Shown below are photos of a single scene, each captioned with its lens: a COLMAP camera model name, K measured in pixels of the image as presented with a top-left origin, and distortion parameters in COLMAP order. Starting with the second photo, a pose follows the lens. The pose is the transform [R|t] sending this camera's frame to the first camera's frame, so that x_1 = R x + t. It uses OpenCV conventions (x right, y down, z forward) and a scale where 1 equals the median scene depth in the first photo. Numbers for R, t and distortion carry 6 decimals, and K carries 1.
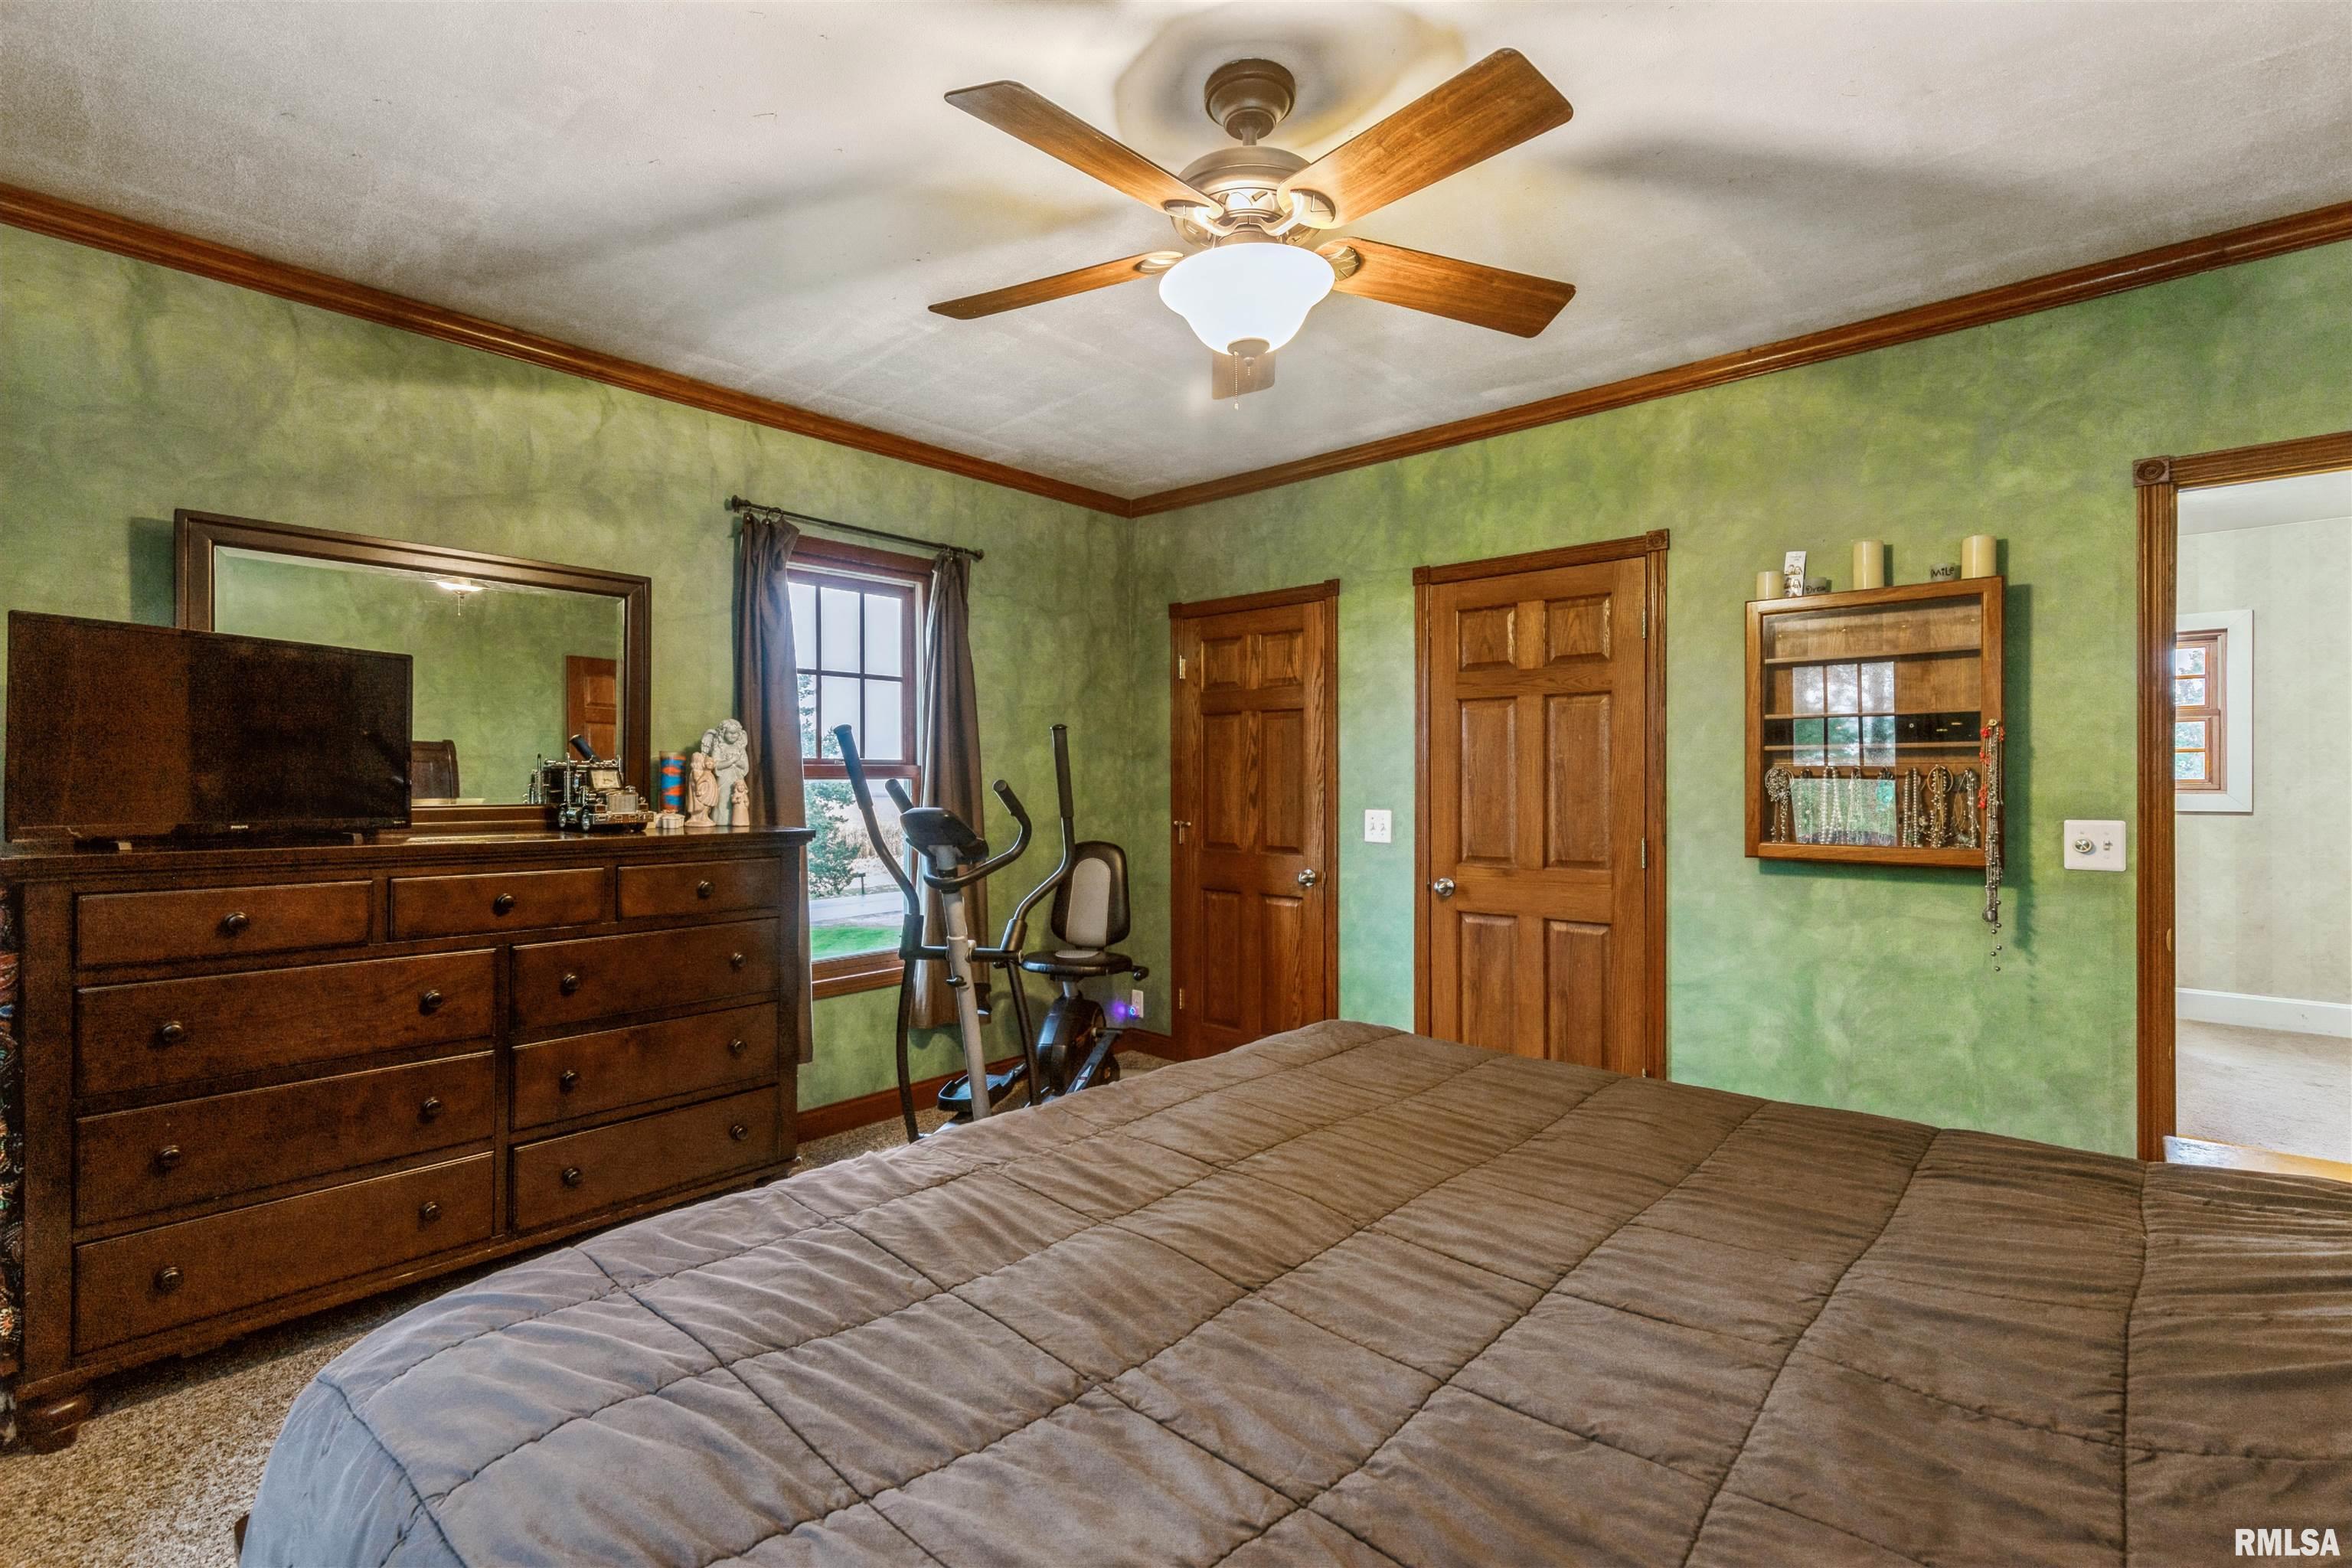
lens RADIAL K [[1074.0, 0, 1180.7], [0, 1074.0, 775.7], [0, 0, 1]] dist [0.003069, 0.000529]
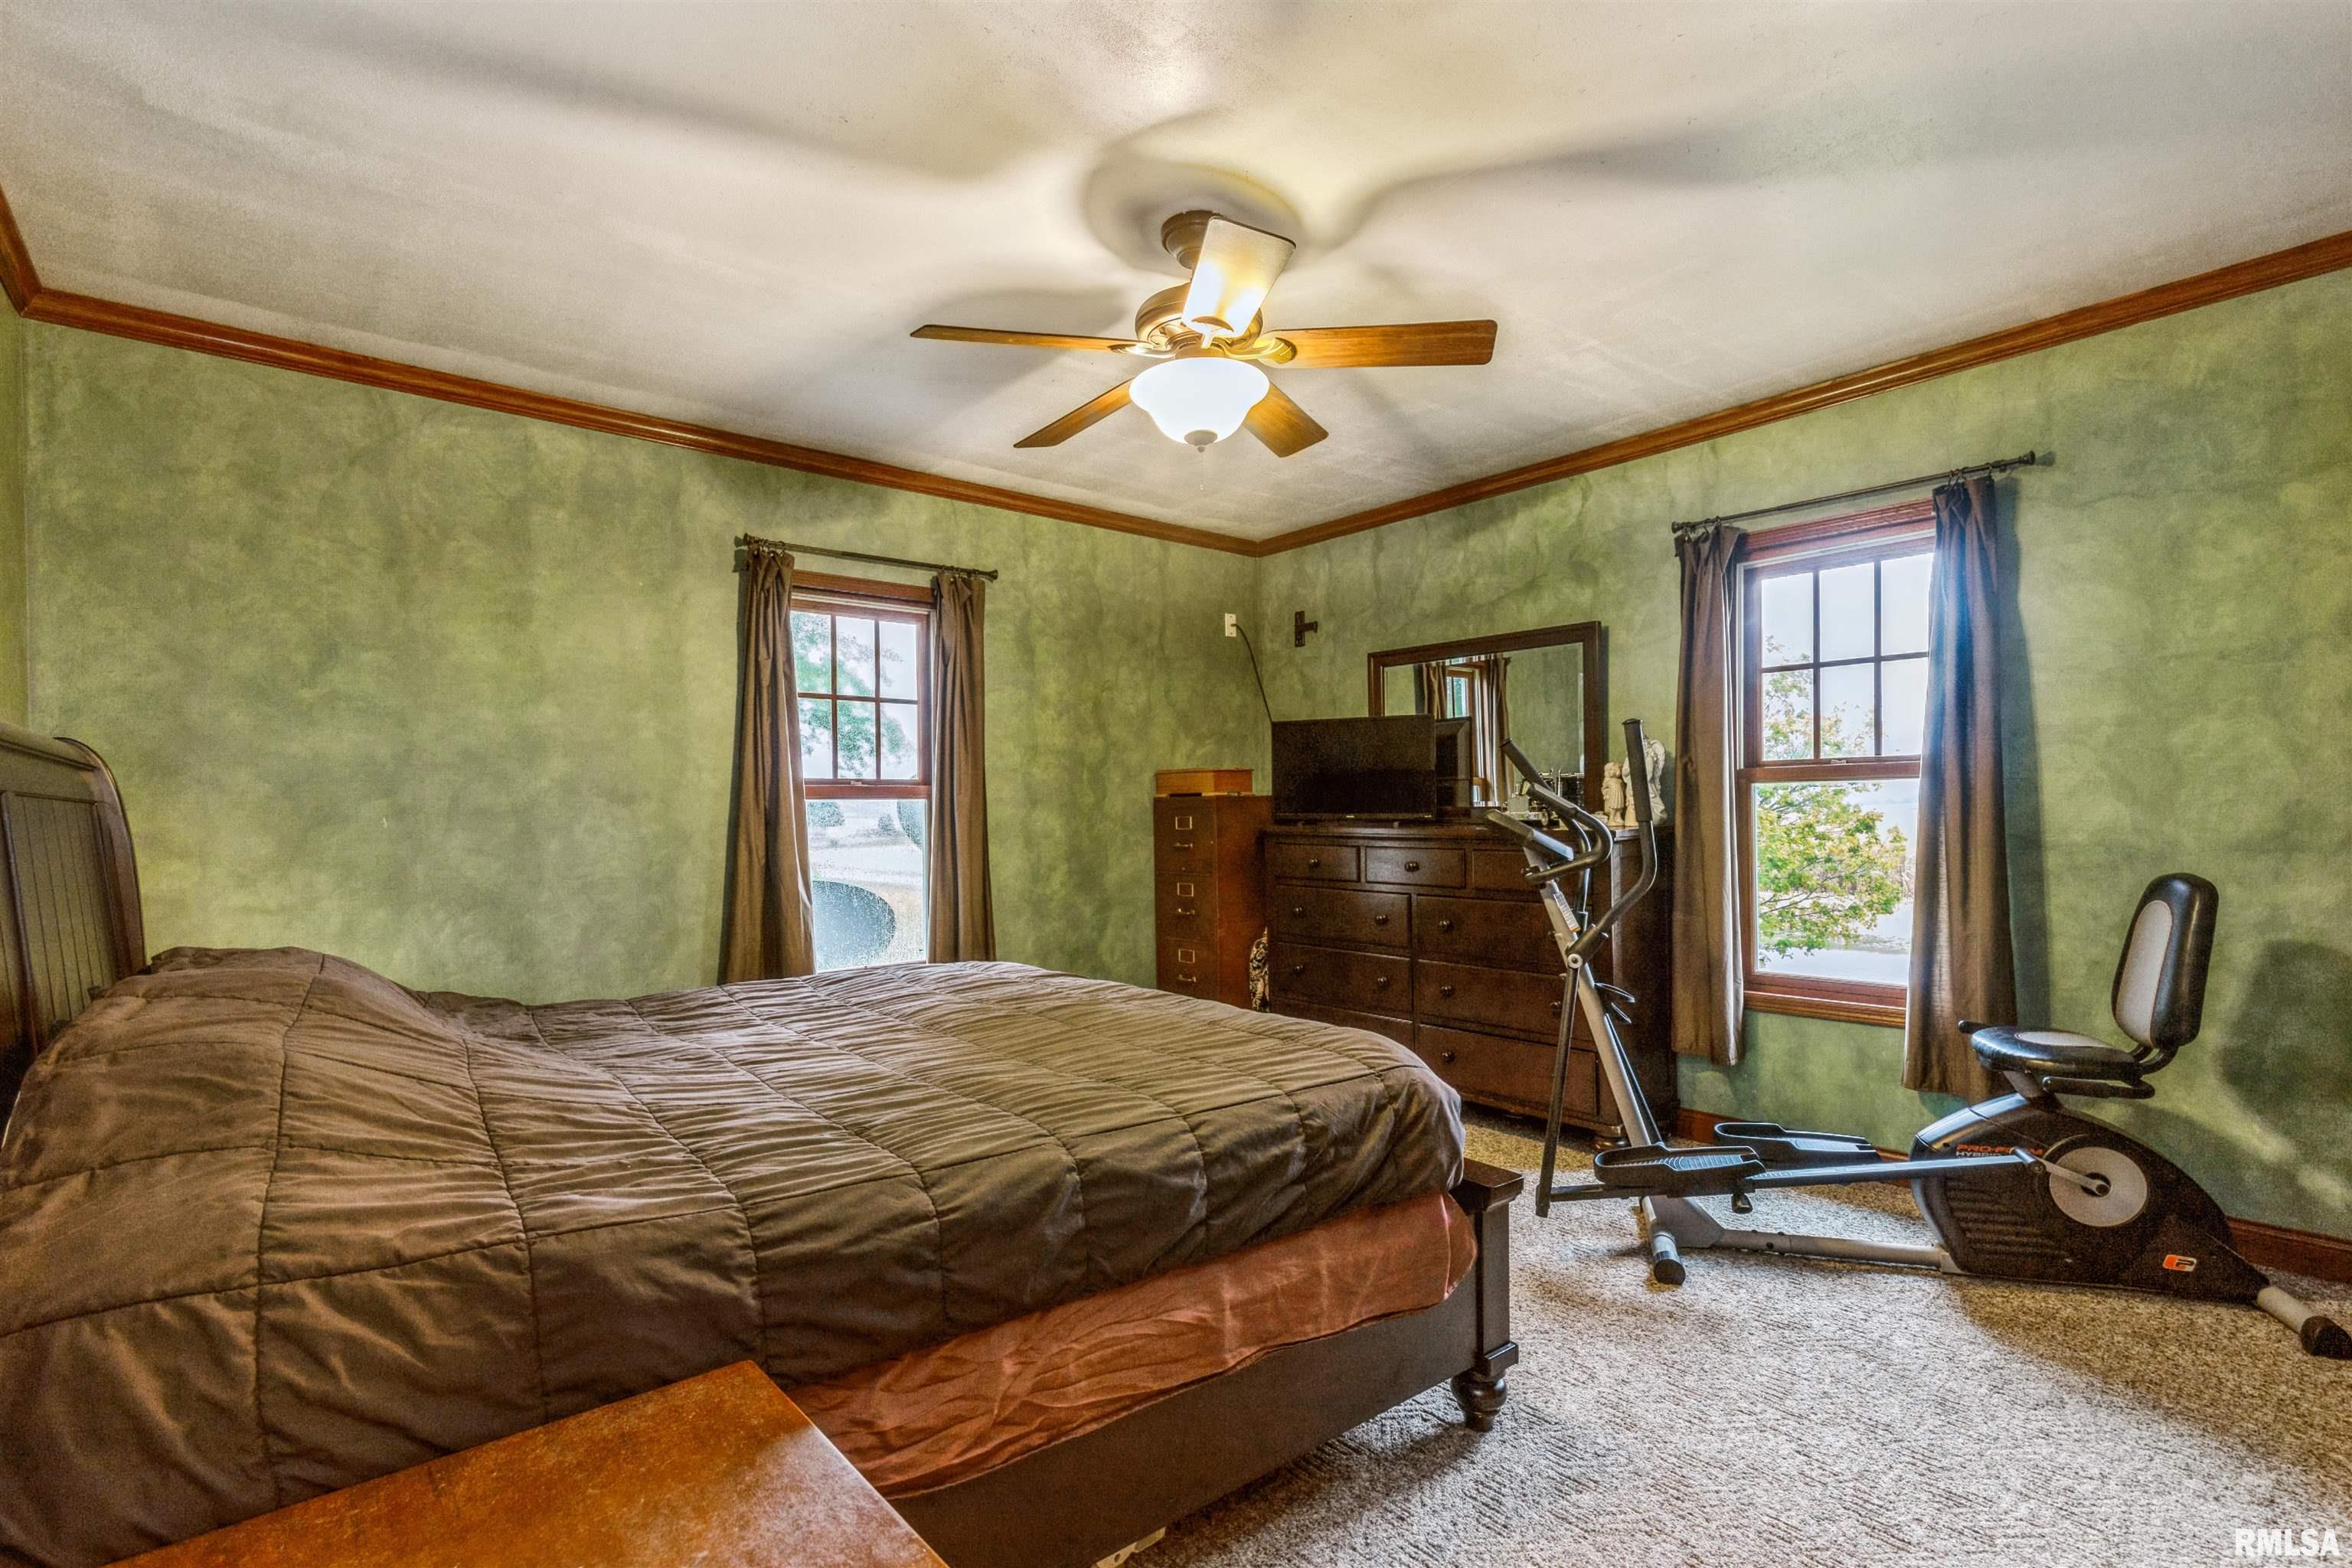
lens RADIAL K [[1100.2, 0, 1169.1], [0, 1100.2, 824.1], [0, 0, 1]] dist [-0.018563, -0.000107]
pose [[-0.172563, 0.009791, -0.984950, 0.738185], [0.013267, 0.999883, 0.007615, 0.027698], [0.984909, -0.011754, -0.172672, 0.664726]]
